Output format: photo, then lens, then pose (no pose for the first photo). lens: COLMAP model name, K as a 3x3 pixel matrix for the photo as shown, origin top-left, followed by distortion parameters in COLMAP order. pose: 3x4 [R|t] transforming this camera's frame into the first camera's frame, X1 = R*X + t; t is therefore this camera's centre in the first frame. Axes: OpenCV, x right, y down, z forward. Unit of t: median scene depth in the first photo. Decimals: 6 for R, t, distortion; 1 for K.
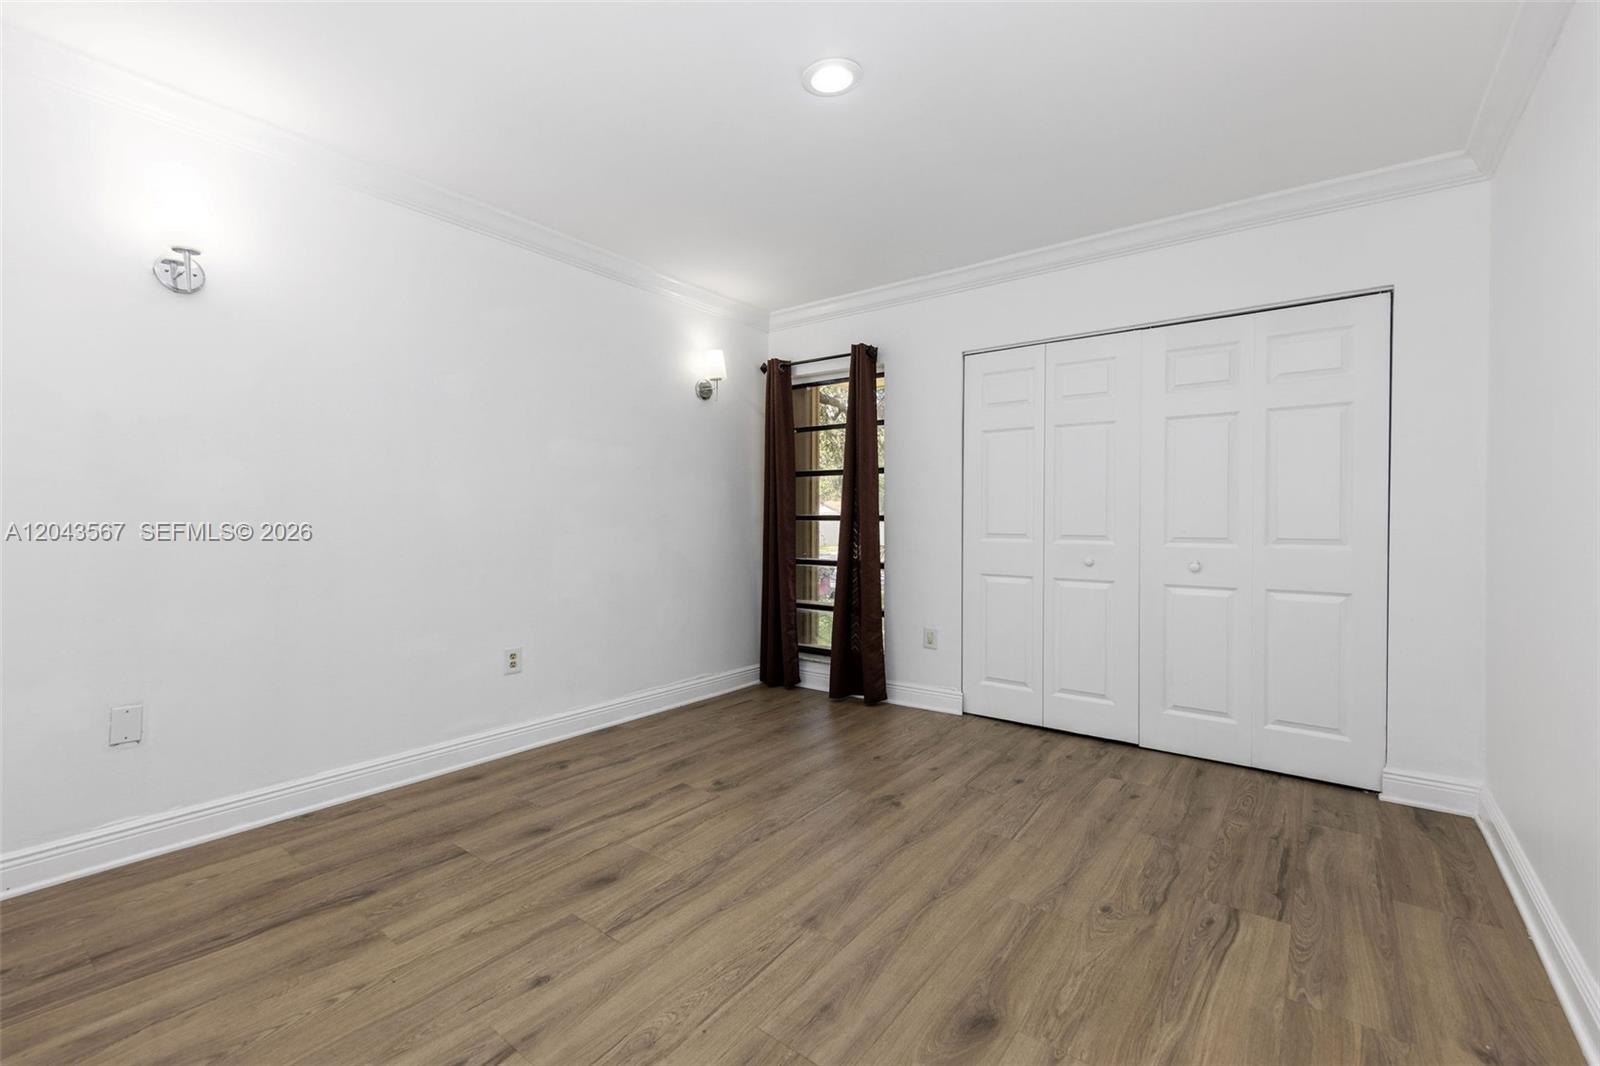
lens RADIAL K [[675.3, 0, 801.3], [0, 675.3, 515.4], [0, 0, 1]] dist [0.000105, -0.000004]
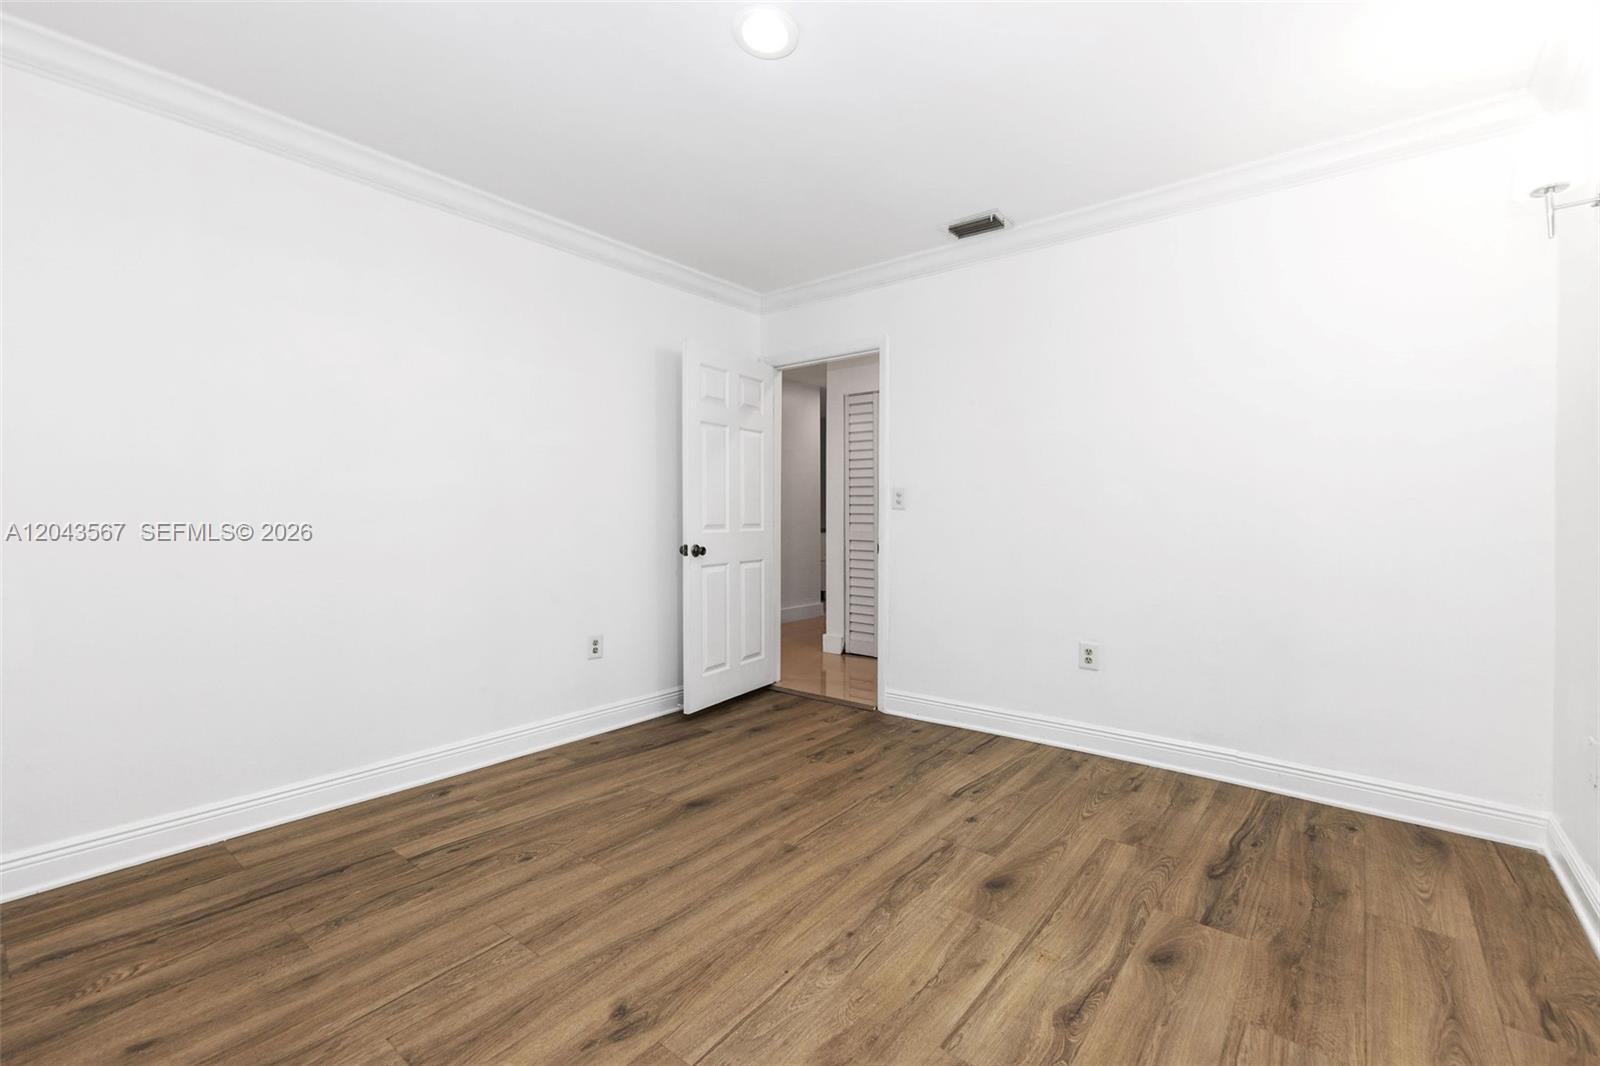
lens RADIAL K [[675.3, 0, 801.3], [0, 675.3, 515.4], [0, 0, 1]] dist [0.000105, -0.000004]
pose [[-0.999674, -0.004808, 0.025083, -0.030763], [-0.004980, 0.999965, -0.006791, 0.015184], [-0.025050, -0.006913, -0.999662, 1.975415]]
